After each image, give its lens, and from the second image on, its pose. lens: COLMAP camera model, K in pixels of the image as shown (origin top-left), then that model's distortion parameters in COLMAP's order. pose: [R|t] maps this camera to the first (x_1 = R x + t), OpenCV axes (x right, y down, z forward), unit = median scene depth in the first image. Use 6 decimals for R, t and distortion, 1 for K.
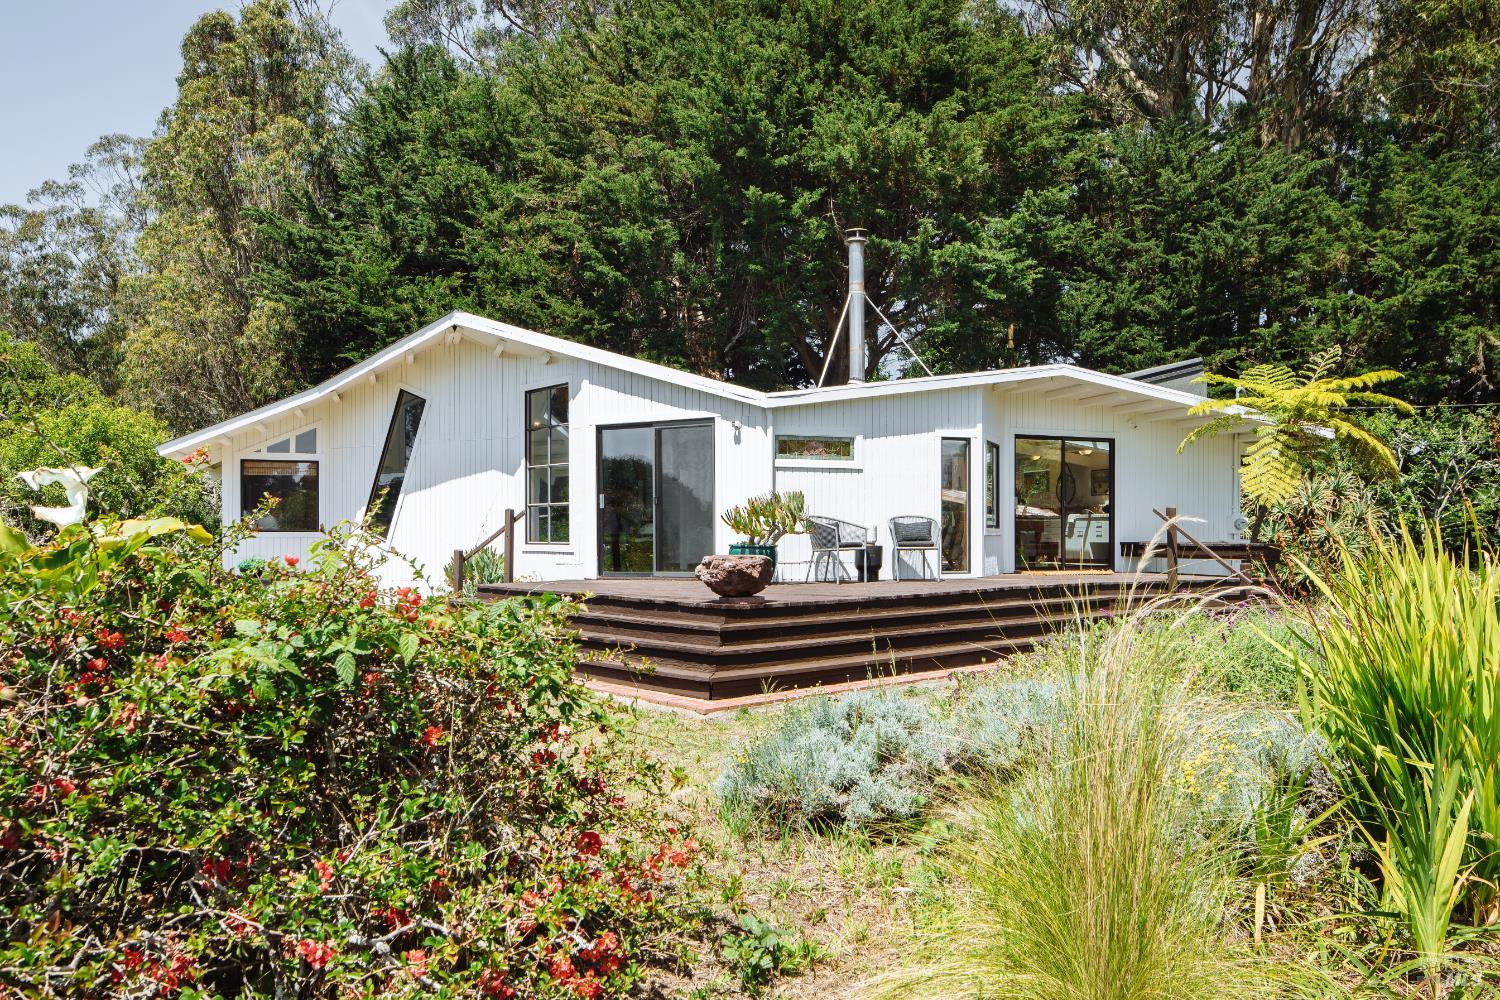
lens RADIAL K [[1024.5, 0, 750.4], [0, 1024.5, 550.6], [0, 0, 1]] dist [-0.008818, 0.001438]
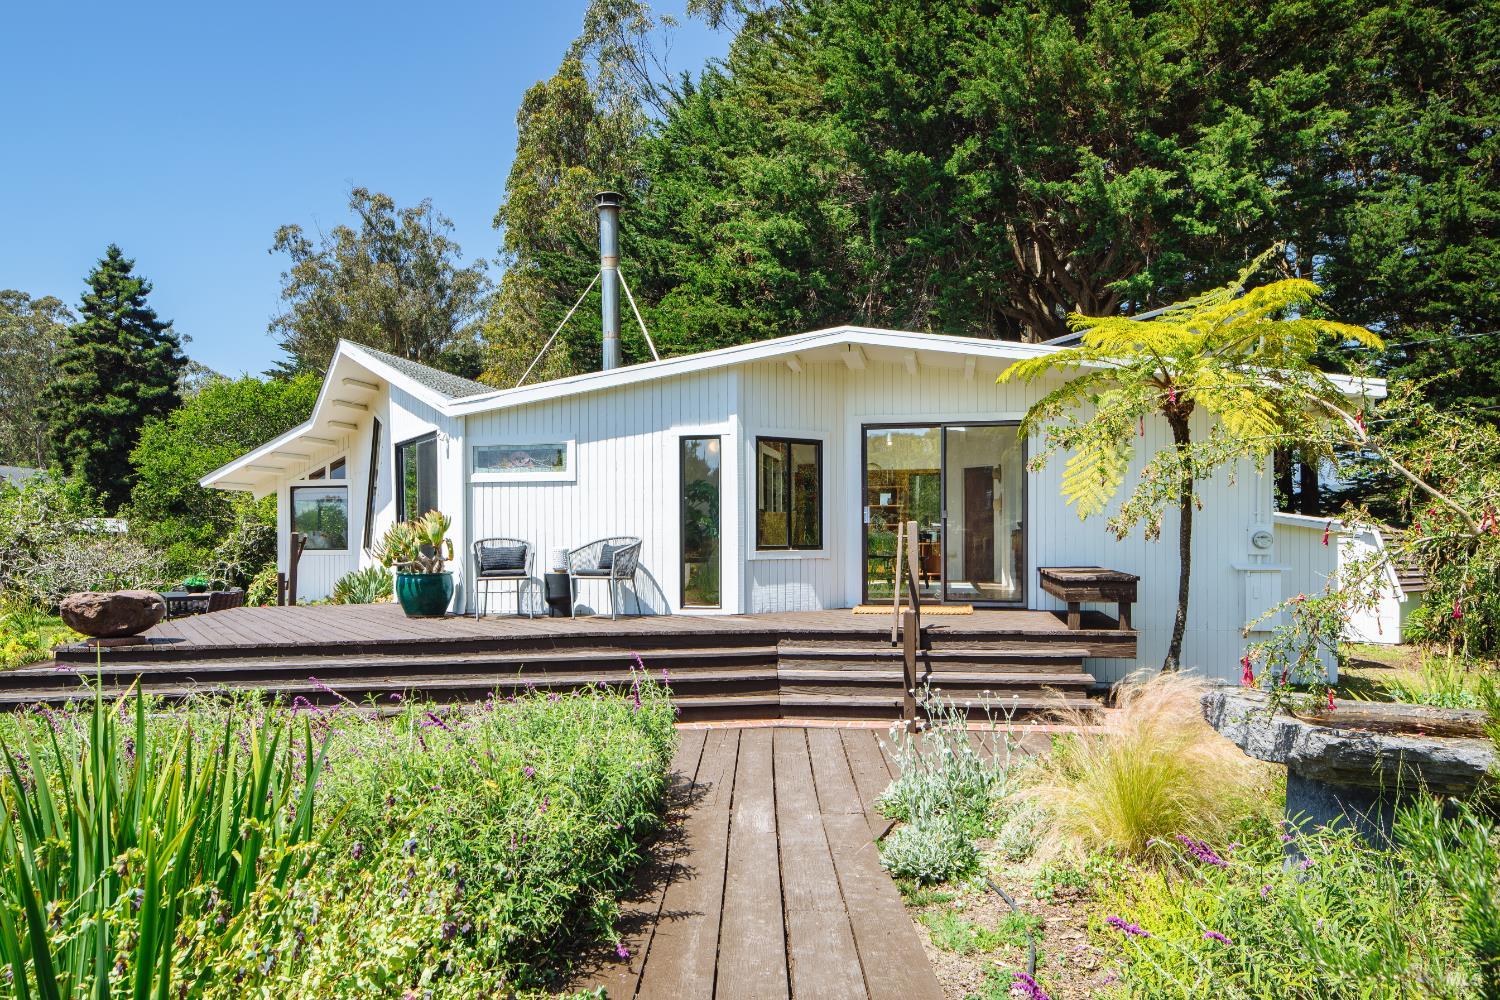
lens RADIAL K [[1041.5, 0, 750.7], [0, 1041.5, 547.0], [0, 0, 1]] dist [-0.004319, 0.002269]
pose [[0.875000, -0.003480, -0.484110, 0.562348], [-0.000212, 0.999971, -0.007573, -0.016938], [0.484122, 0.006729, 0.874974, 0.285225]]
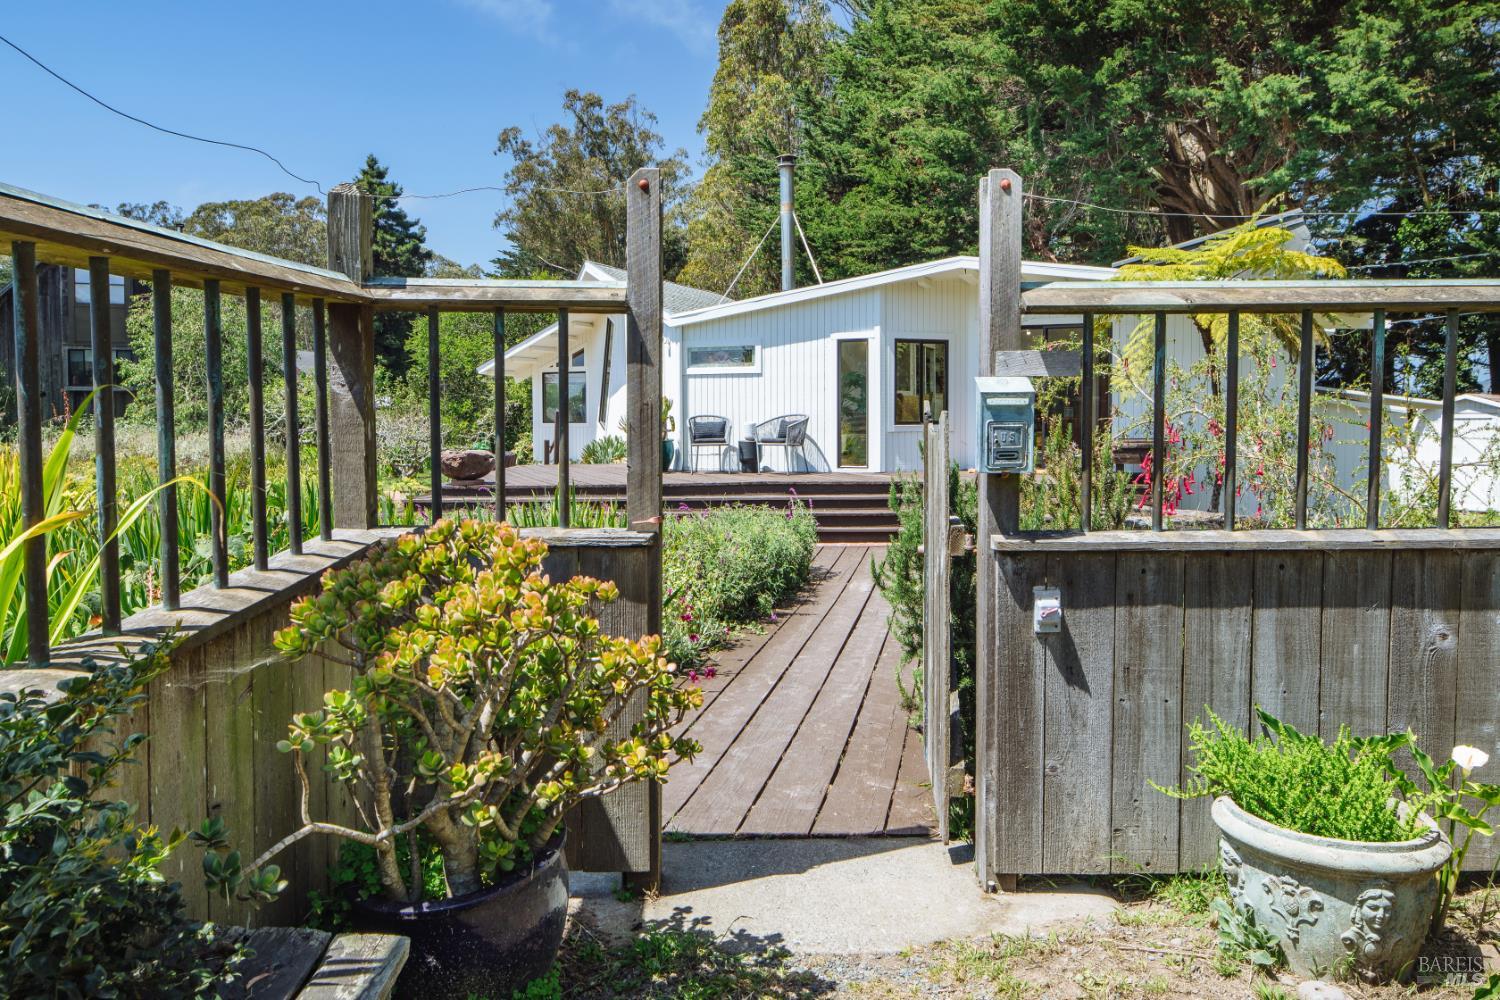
lens RADIAL K [[1013.7, 0, 748.9], [0, 1013.7, 474.7], [0, 0, 1]] dist [0.000323, 0.000590]
pose [[0.769609, 0.032829, -0.637671, 0.712241], [-0.003719, 0.998891, 0.046937, -0.017578], [0.638504, -0.033751, 0.768878, 0.110409]]
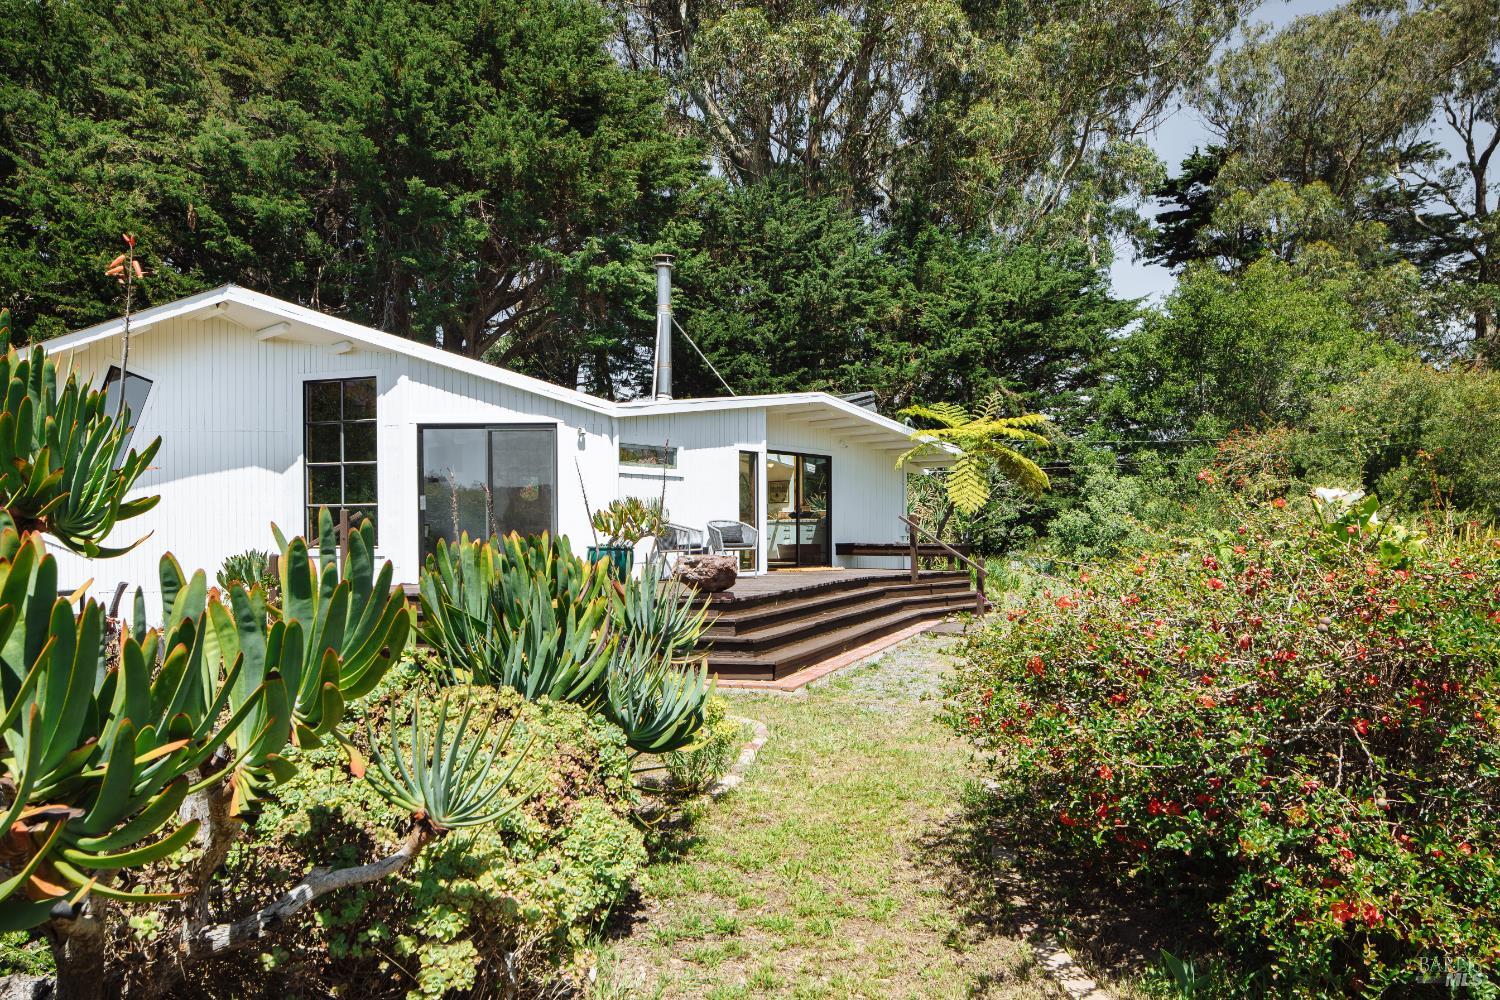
lens RADIAL K [[1041.5, 0, 750.7], [0, 1041.5, 547.0], [0, 0, 1]] dist [-0.004319, 0.002269]
pose [[0.873157, -0.006036, 0.487401, -0.322998], [0.010602, 0.999922, -0.006610, 0.002853], [-0.487323, 0.010939, 0.873153, -0.005083]]
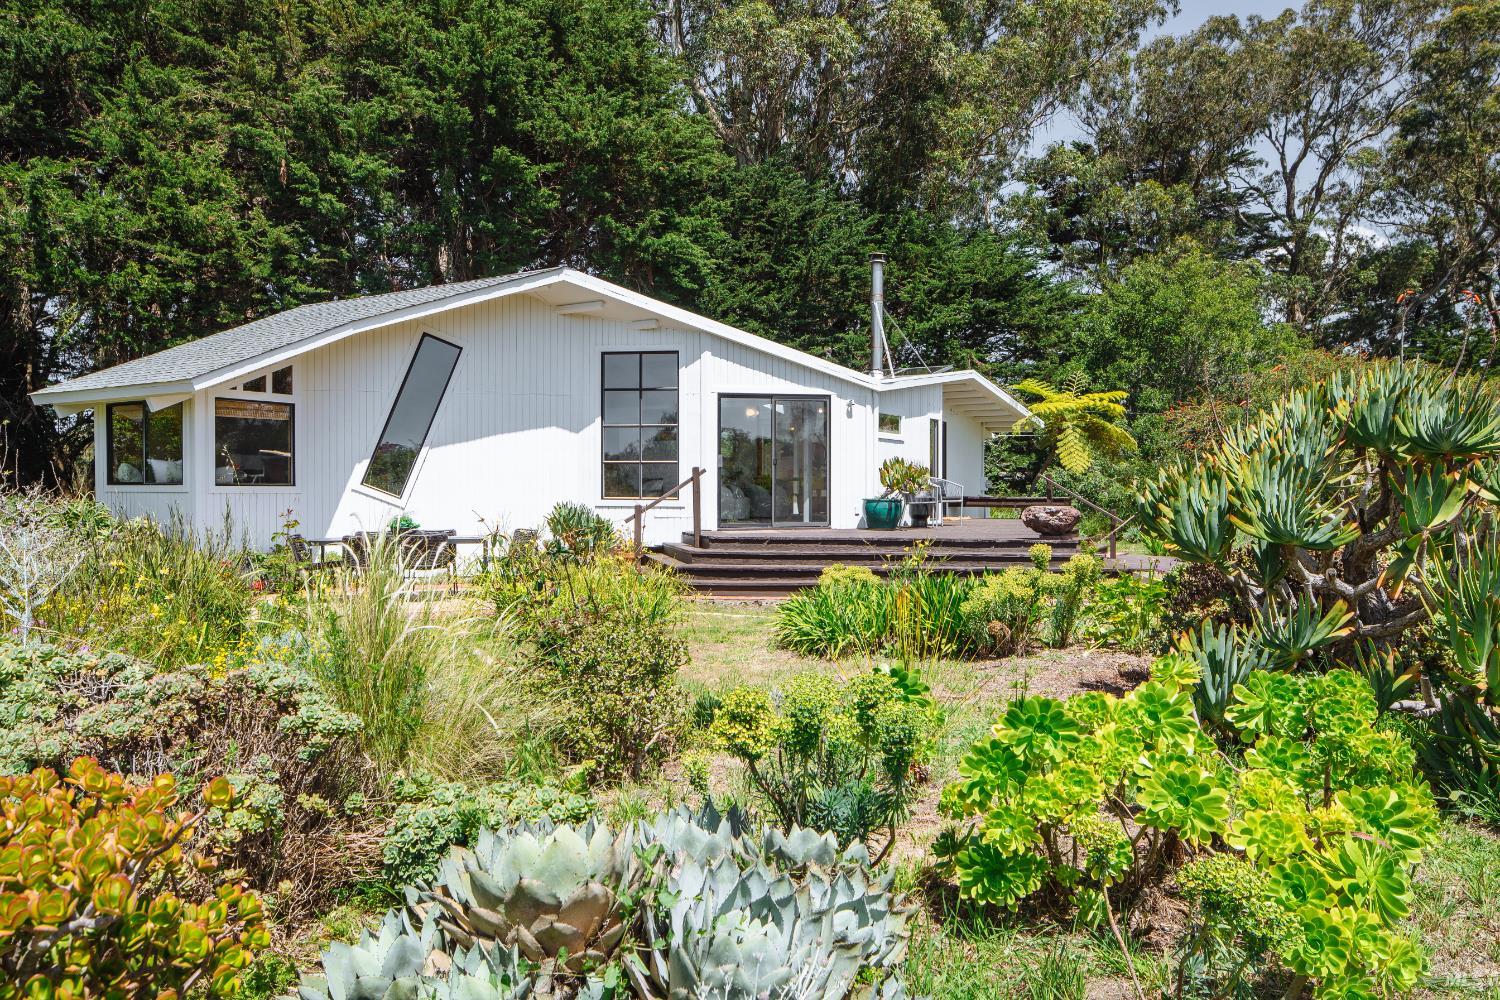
lens RADIAL K [[1067.7, 0, 724.4], [0, 1067.7, 468.5], [0, 0, 1]] dist [-0.000656, 0.003344]
pose [[0.764584, 0.016257, 0.644319, -0.809782], [0.007559, 0.999387, -0.034186, -0.001083], [-0.644480, 0.031008, 0.763992, 0.104451]]
